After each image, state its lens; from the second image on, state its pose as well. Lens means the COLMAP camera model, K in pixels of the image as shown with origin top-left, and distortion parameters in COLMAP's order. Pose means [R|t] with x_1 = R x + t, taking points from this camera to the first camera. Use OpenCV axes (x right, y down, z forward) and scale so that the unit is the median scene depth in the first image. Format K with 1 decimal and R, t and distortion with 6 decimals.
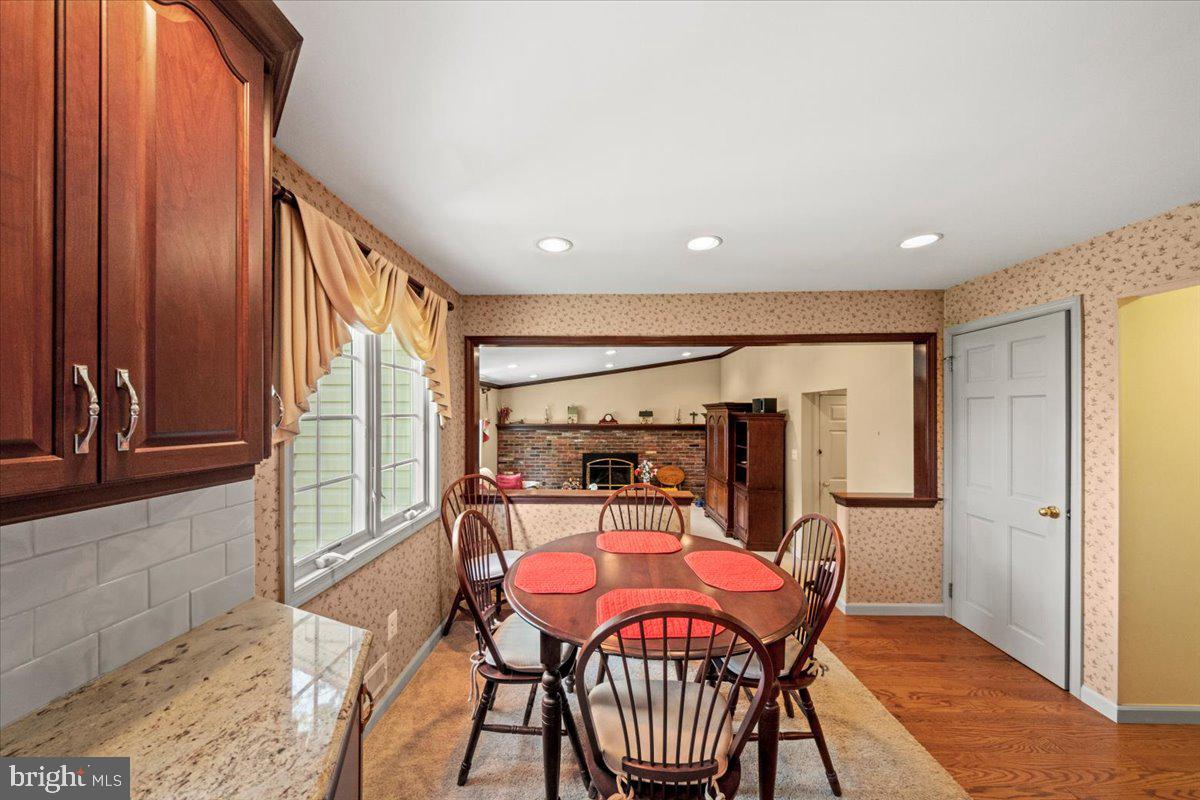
lens RADIAL K [[411.1, 0, 590.1], [0, 411.1, 404.1], [0, 0, 1]] dist [-0.000879, -0.000108]
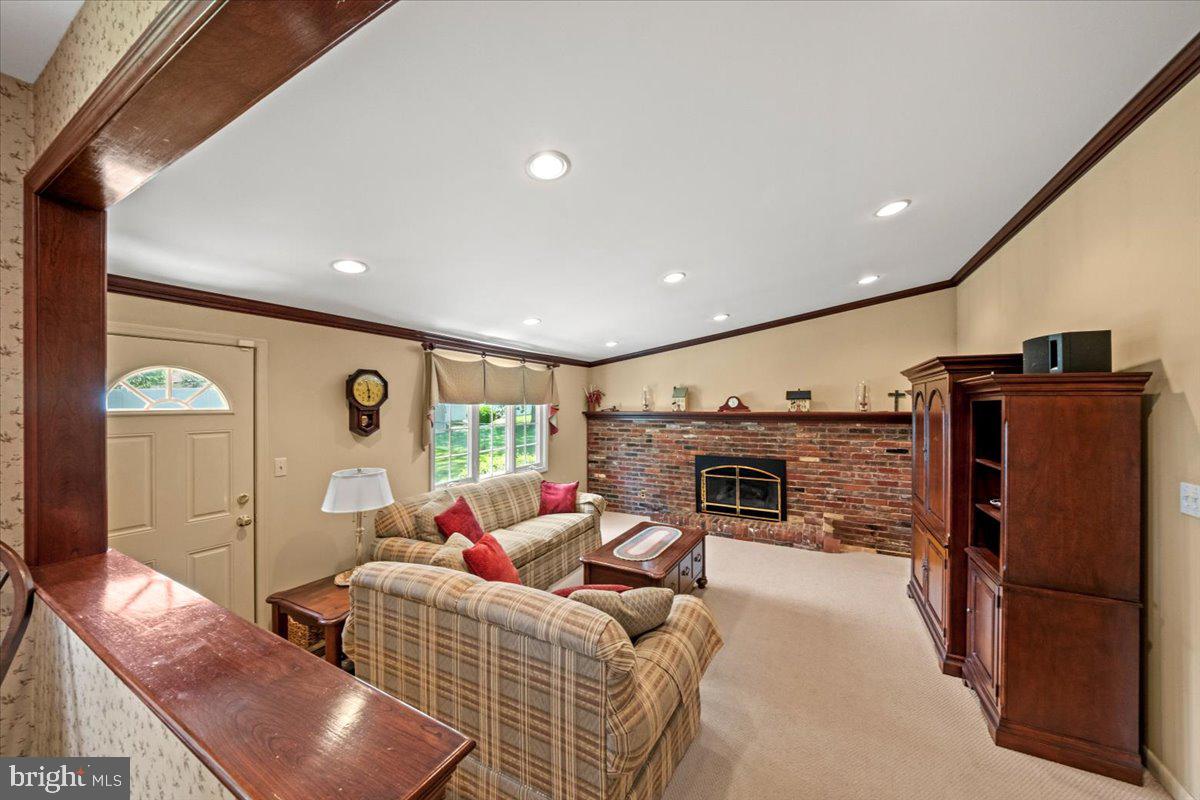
lens RADIAL K [[411.1, 0, 587.0], [0, 411.1, 398.1], [0, 0, 1]] dist [-0.000879, -0.000108]
pose [[0.882047, -0.012761, -0.470989, 0.193959], [0.013223, 0.999910, -0.002327, 0.032961], [0.470977, -0.004176, 0.882136, 0.419237]]
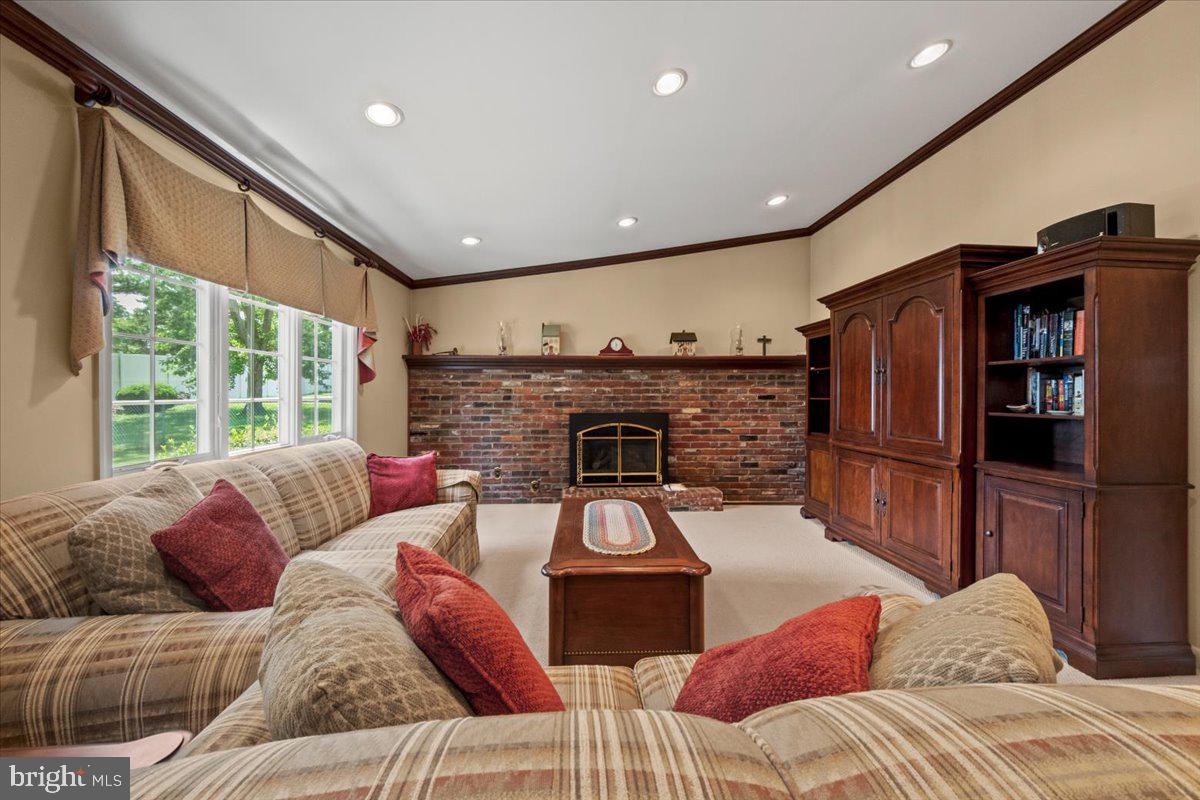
lens RADIAL K [[435.1, 0, 578.4], [0, 435.1, 397.6], [0, 0, 1]] dist [-0.007426, -0.000420]
pose [[0.996561, -0.013842, 0.081693, -0.068182], [0.013089, 0.999867, 0.009749, 0.125604], [-0.081817, -0.008646, 0.996610, 0.597251]]
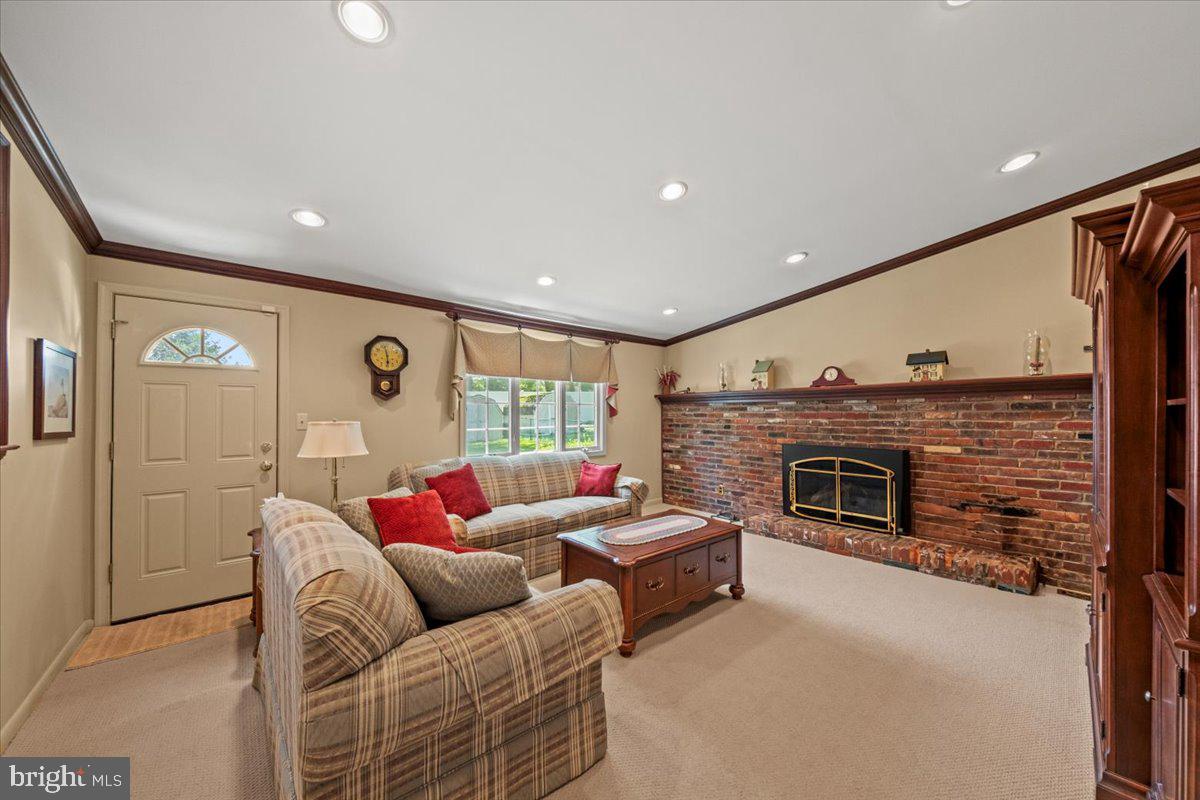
lens RADIAL K [[411.1, 0, 605.2], [0, 411.1, 410.7], [0, 0, 1]] dist [-0.000879, -0.000108]
pose [[0.664975, -0.013511, -0.746743, 0.310832], [0.012783, 0.999896, -0.006709, 0.102233], [0.746756, -0.005085, 0.665079, 0.614331]]
